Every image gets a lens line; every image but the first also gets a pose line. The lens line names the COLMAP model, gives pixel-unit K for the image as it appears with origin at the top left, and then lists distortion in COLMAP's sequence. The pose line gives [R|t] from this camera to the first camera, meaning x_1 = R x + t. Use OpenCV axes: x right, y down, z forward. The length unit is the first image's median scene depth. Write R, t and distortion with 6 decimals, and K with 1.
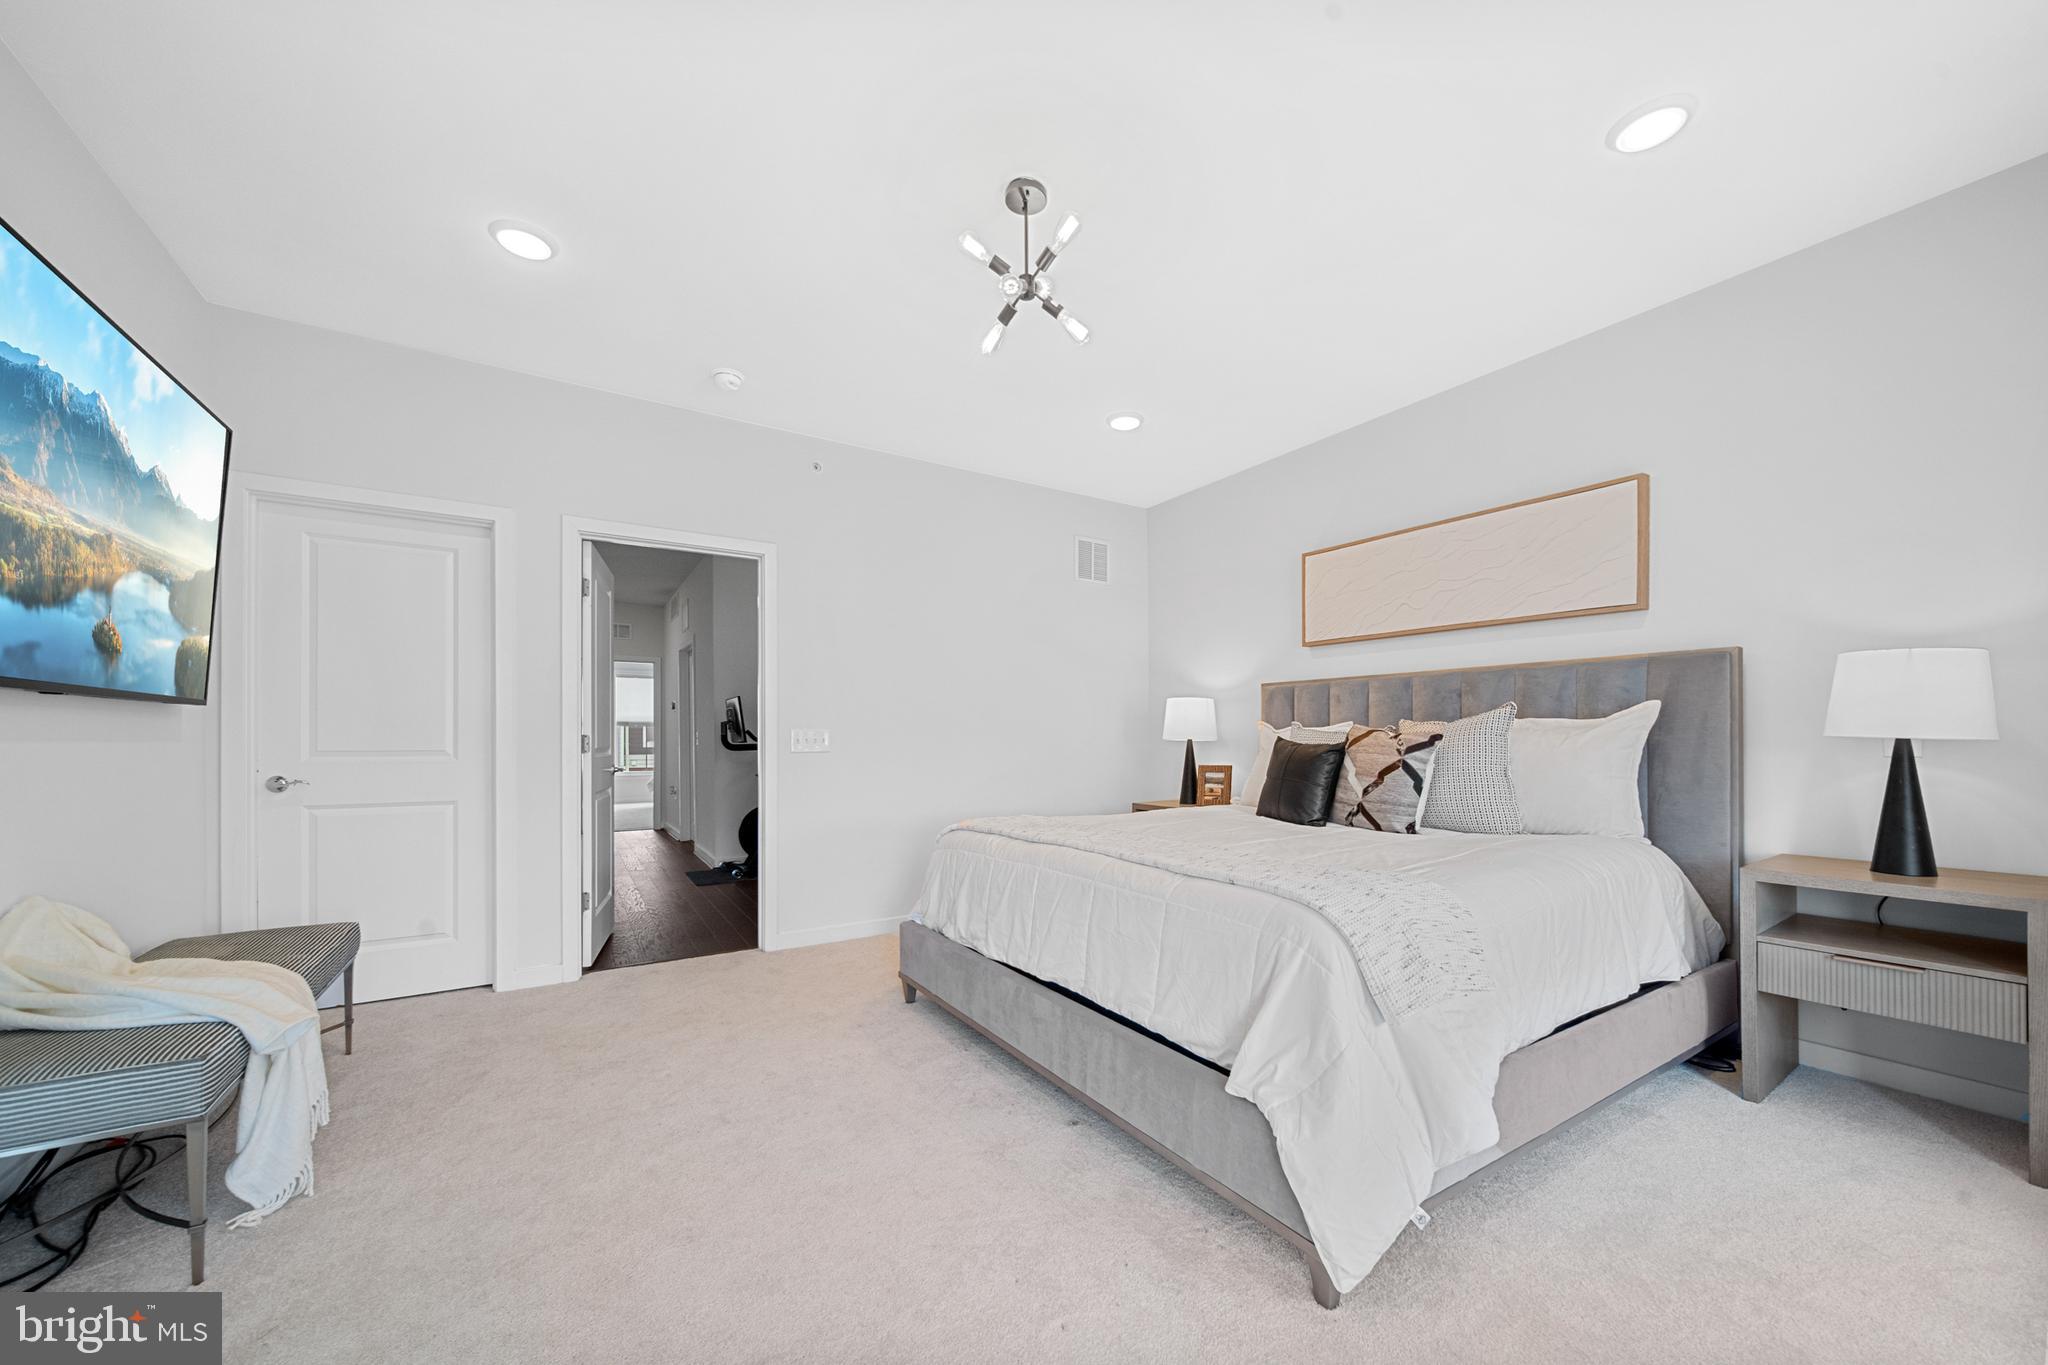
lens RADIAL K [[731.3, 0, 1008.1], [0, 731.3, 730.5], [0, 0, 1]] dist [-0.001820, -0.000310]
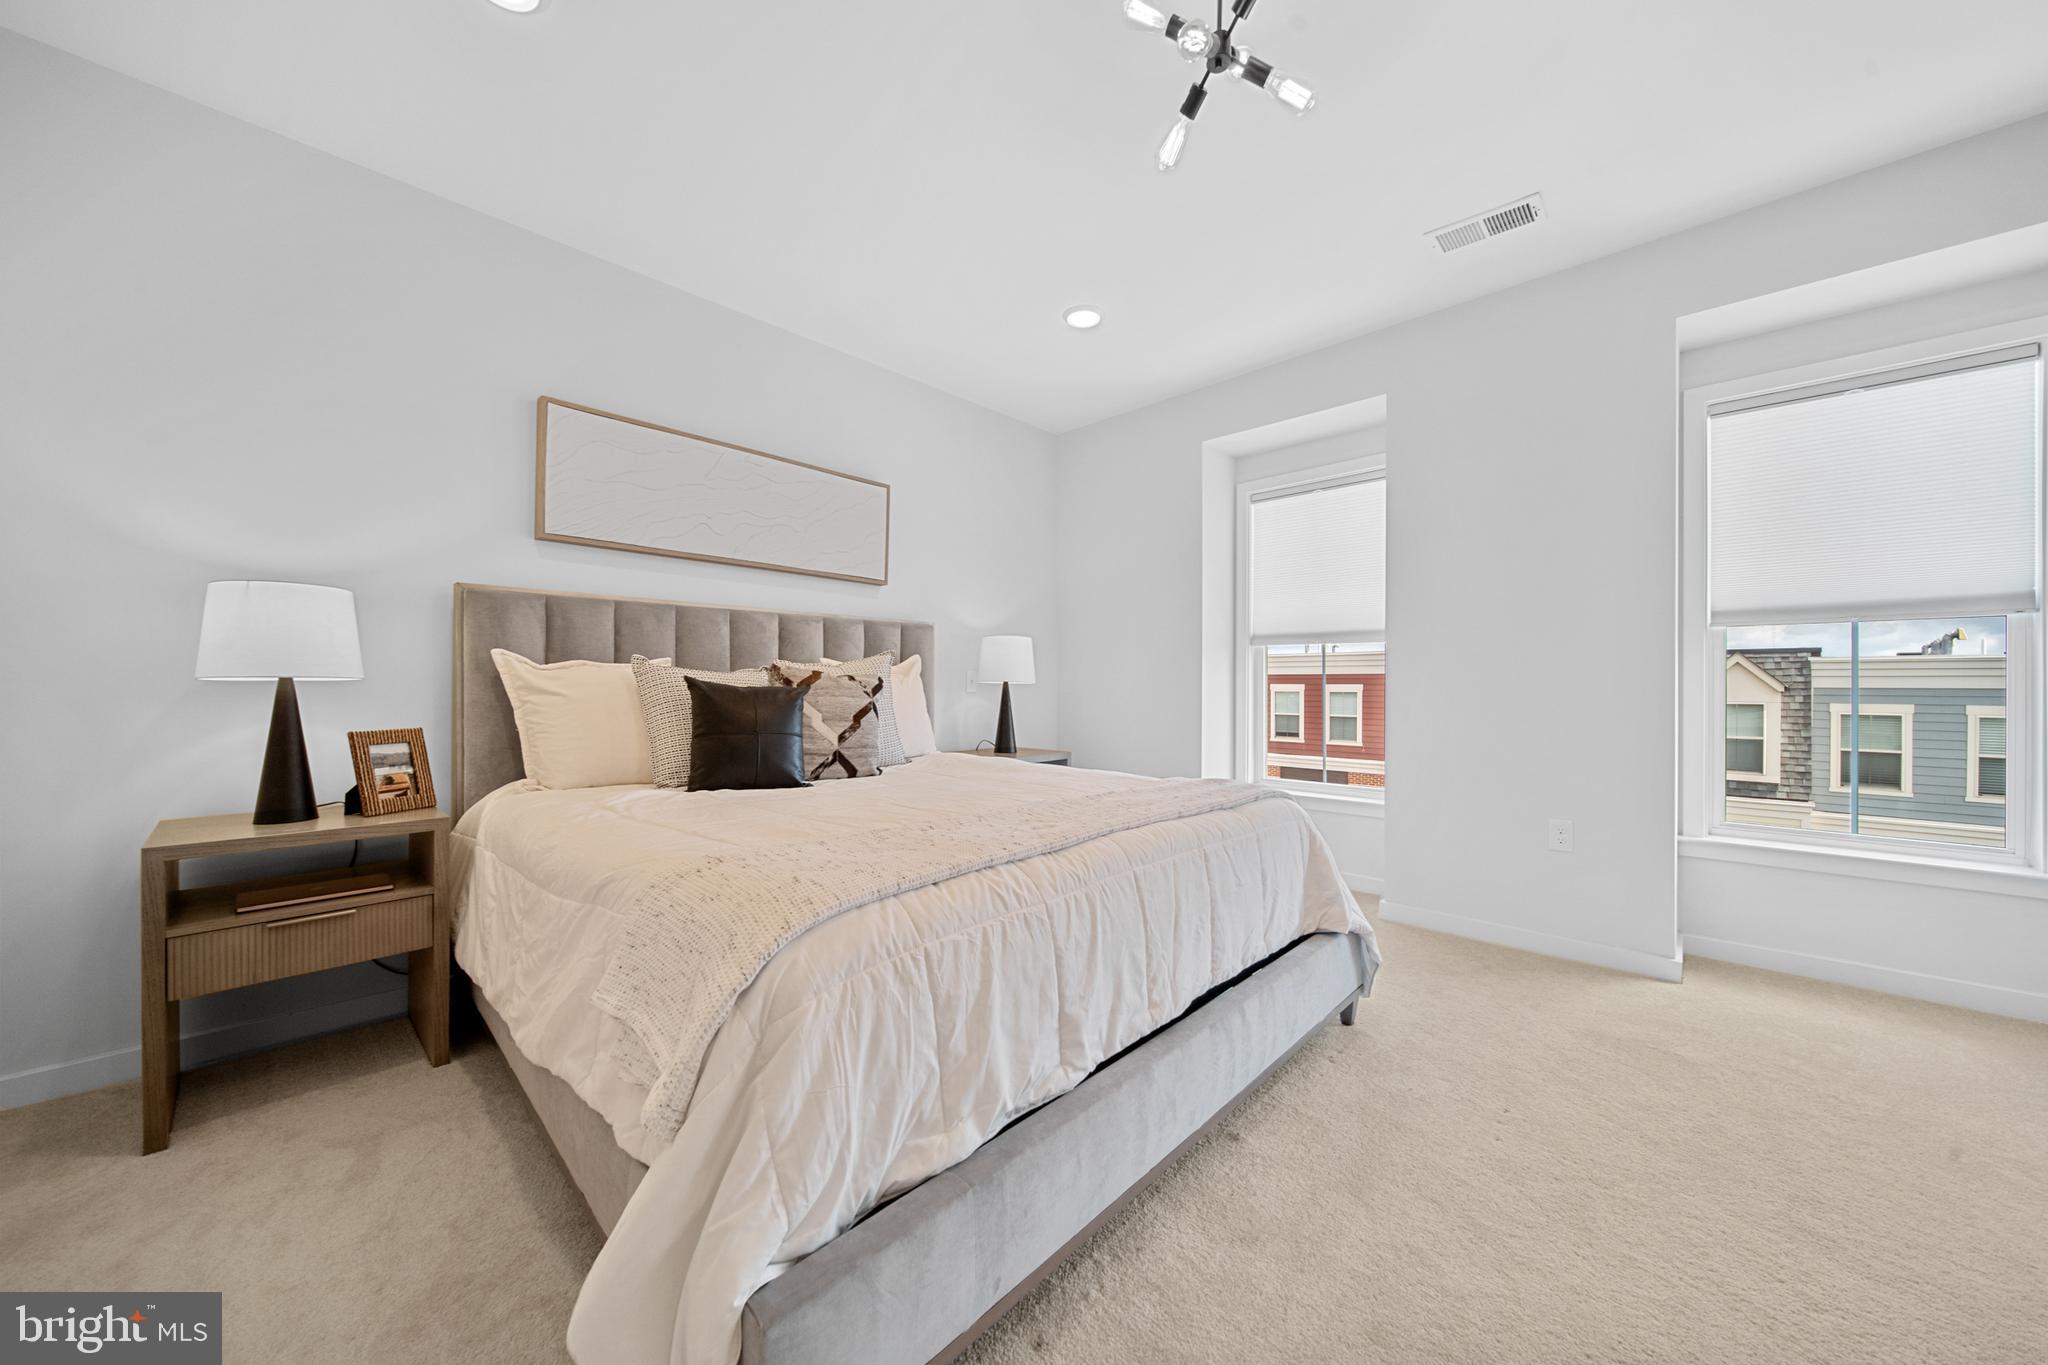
lens RADIAL K [[731.3, 0, 1027.2], [0, 731.3, 690.7], [0, 0, 1]] dist [-0.001820, -0.000310]
pose [[-0.260631, -0.000199, 0.965439, -0.467568], [-0.007405, 0.999971, -0.001793, 0.025253], [-0.965410, -0.007617, -0.260625, 1.045648]]
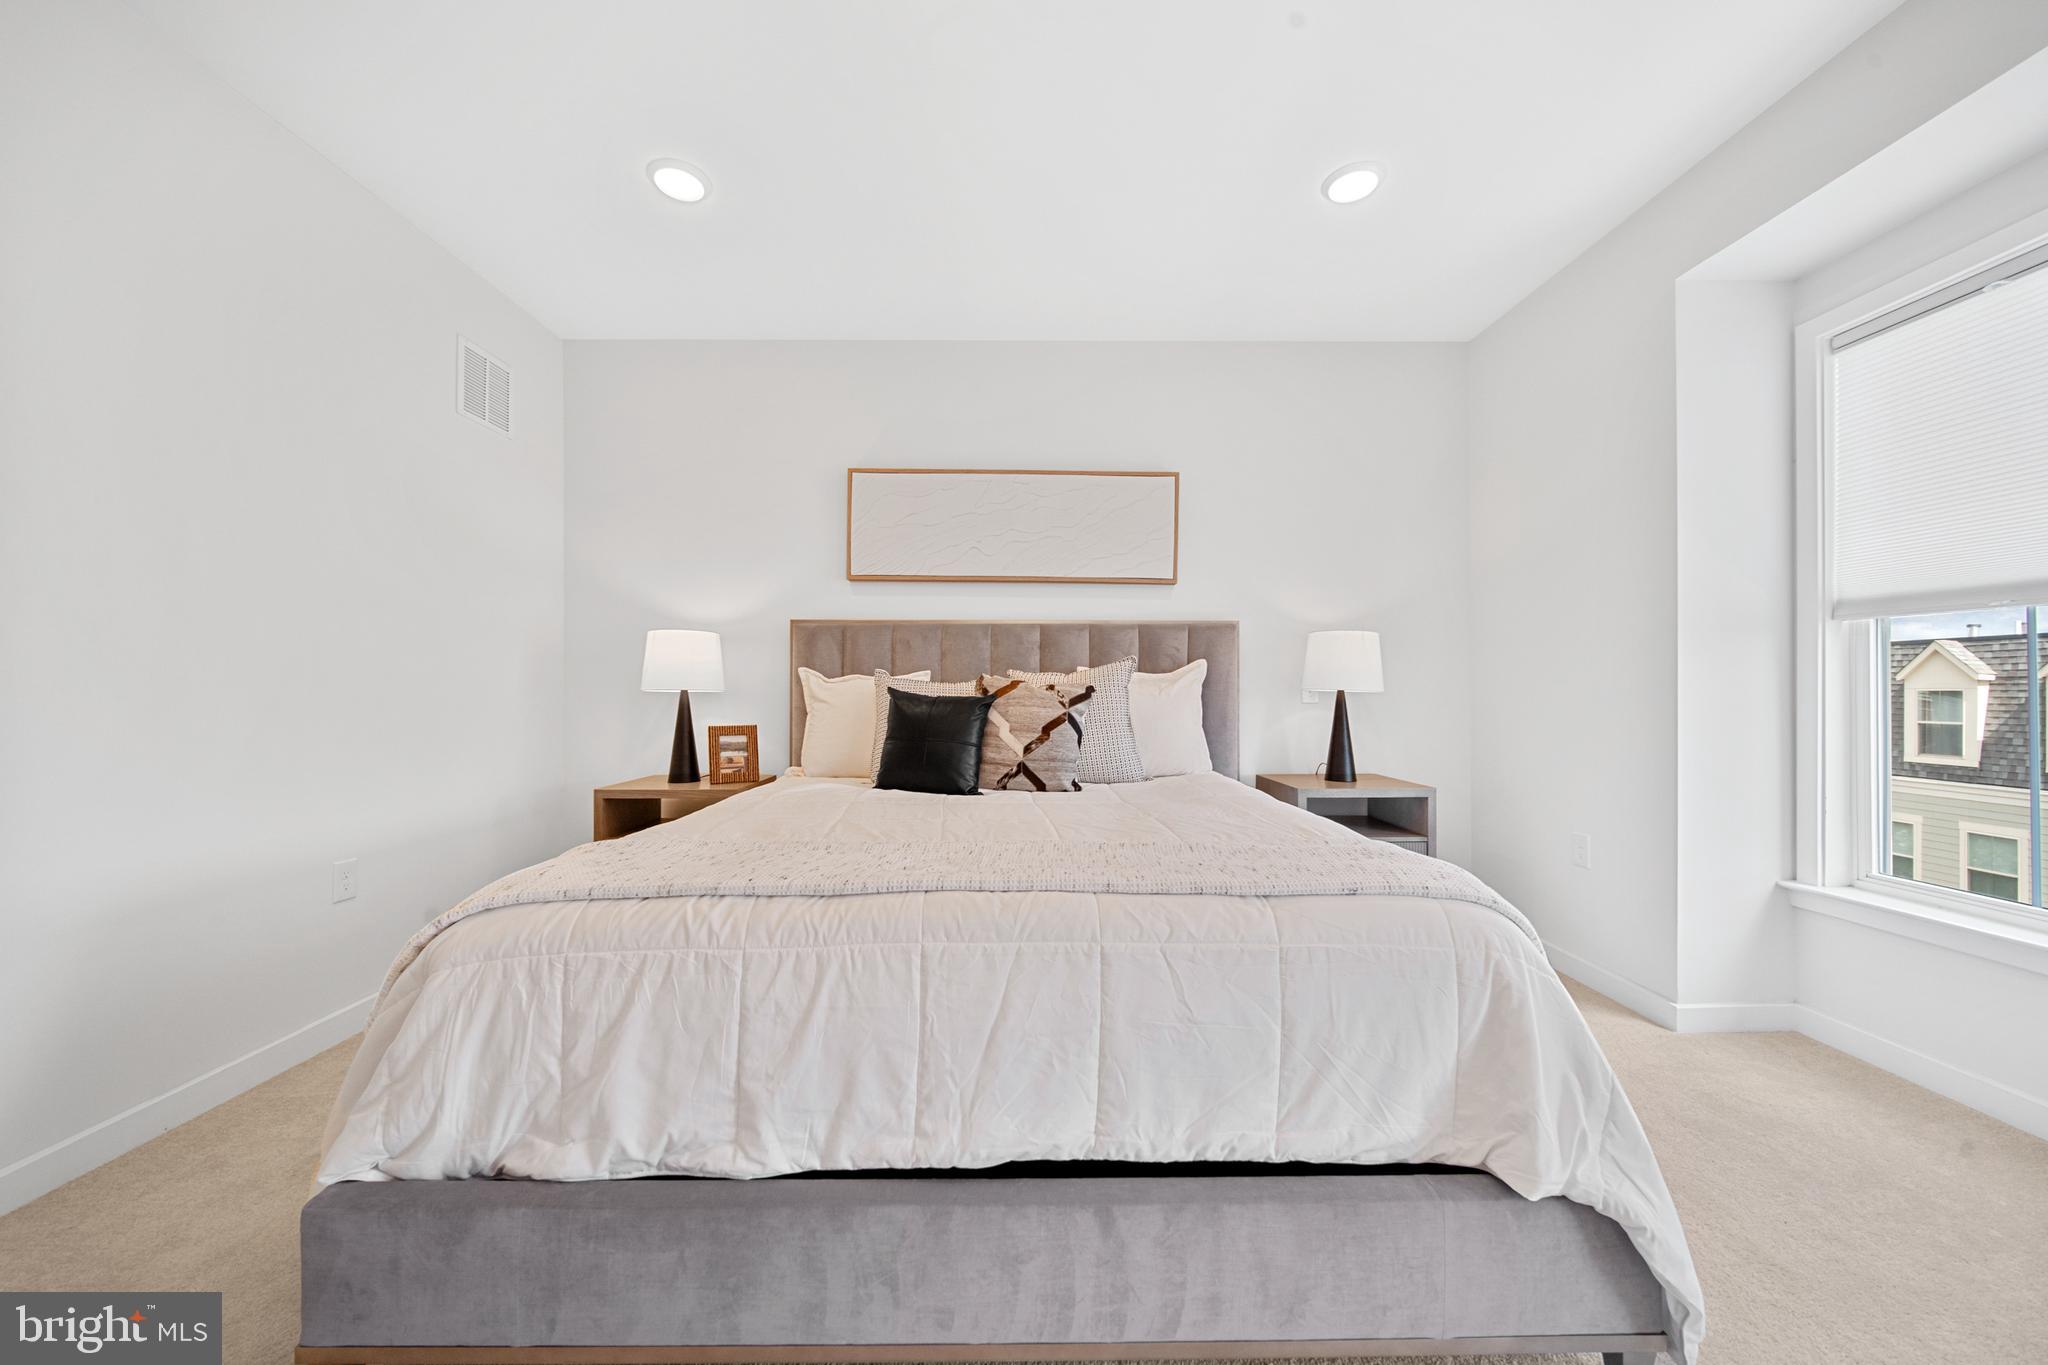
lens RADIAL K [[731.3, 0, 1018.6], [0, 731.3, 690.8], [0, 0, 1]] dist [-0.001820, -0.000310]
pose [[0.521966, 0.006974, 0.852938, -0.284249], [-0.010616, 0.999942, -0.001680, 0.014344], [-0.852900, -0.008178, 0.522010, 0.562191]]
